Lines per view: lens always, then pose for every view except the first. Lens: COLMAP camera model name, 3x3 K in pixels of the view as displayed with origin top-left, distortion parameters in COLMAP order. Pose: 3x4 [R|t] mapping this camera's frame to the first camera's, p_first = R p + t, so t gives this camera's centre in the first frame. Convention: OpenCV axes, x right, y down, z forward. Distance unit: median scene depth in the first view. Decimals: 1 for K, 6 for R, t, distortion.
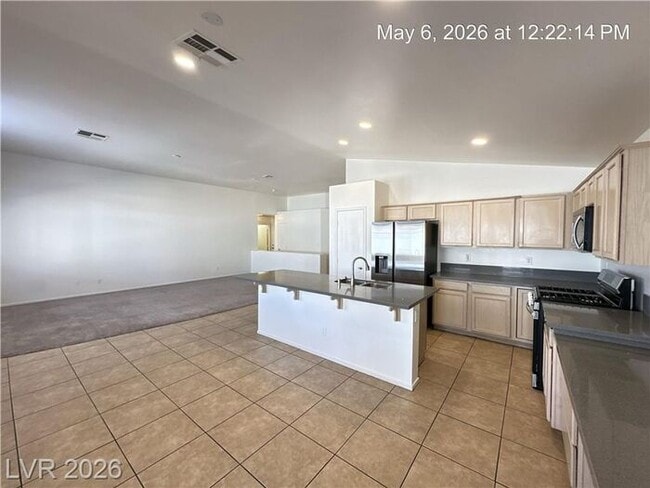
lens RADIAL K [[259.7, 0, 325.0], [0, 259.7, 244.0], [0, 0, 1]] dist [0.001388, 0.000253]
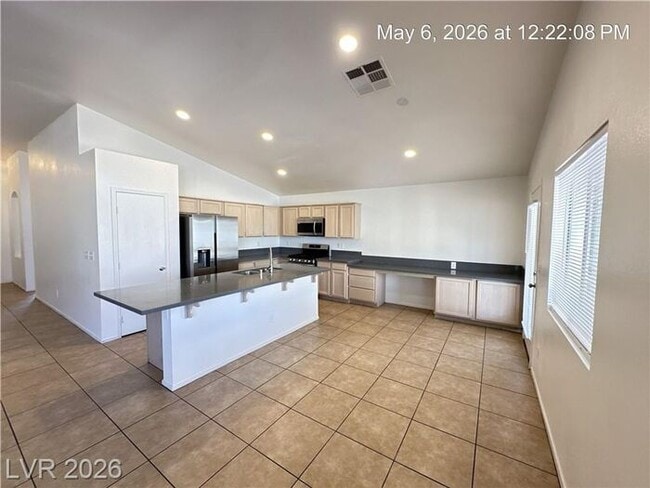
lens RADIAL K [[259.7, 0, 325.0], [0, 259.7, 244.0], [0, 0, 1]] dist [0.001388, 0.000253]
pose [[-0.085722, -0.059588, 0.994536, -1.101983], [0.018375, 0.997946, 0.061376, -0.037759], [-0.996150, 0.023536, -0.084451, 0.870074]]
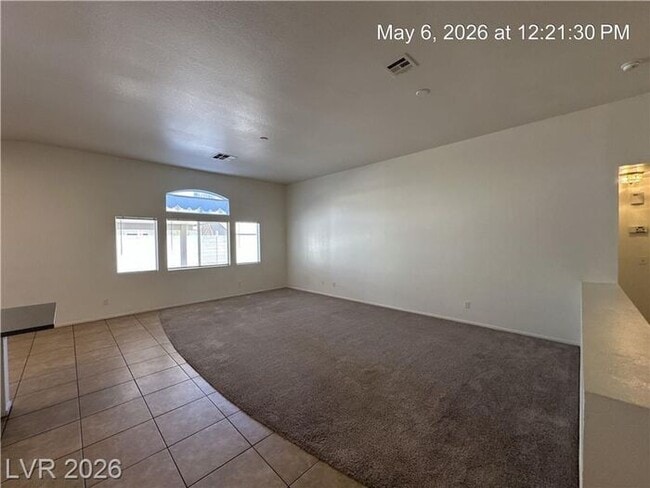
lens RADIAL K [[259.7, 0, 325.0], [0, 259.7, 244.0], [0, 0, 1]] dist [0.001388, 0.000253]
pose [[-0.117464, 0.018273, -0.992909, 0.321533], [-0.018735, 0.999612, 0.020613, -0.079738], [0.992900, 0.021023, -0.117077, 2.273772]]
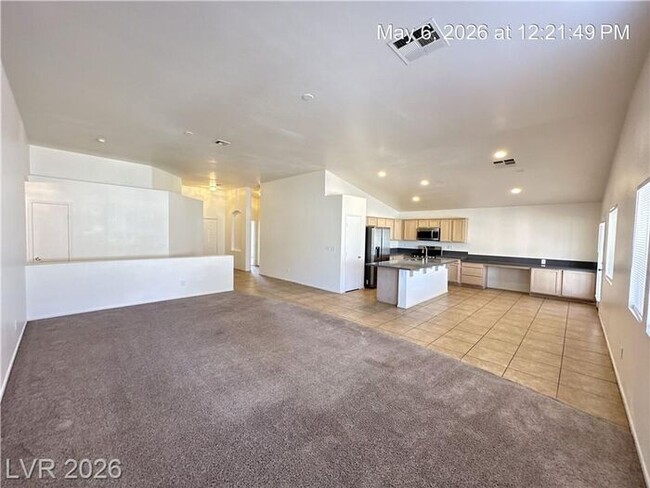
lens RADIAL K [[259.7, 0, 325.0], [0, 259.7, 244.0], [0, 0, 1]] dist [0.001388, 0.000253]
pose [[0.105808, -0.040812, 0.993549, -2.050069], [0.009489, 0.999153, 0.040032, -0.063051], [-0.994341, 0.005192, 0.106106, 1.605206]]
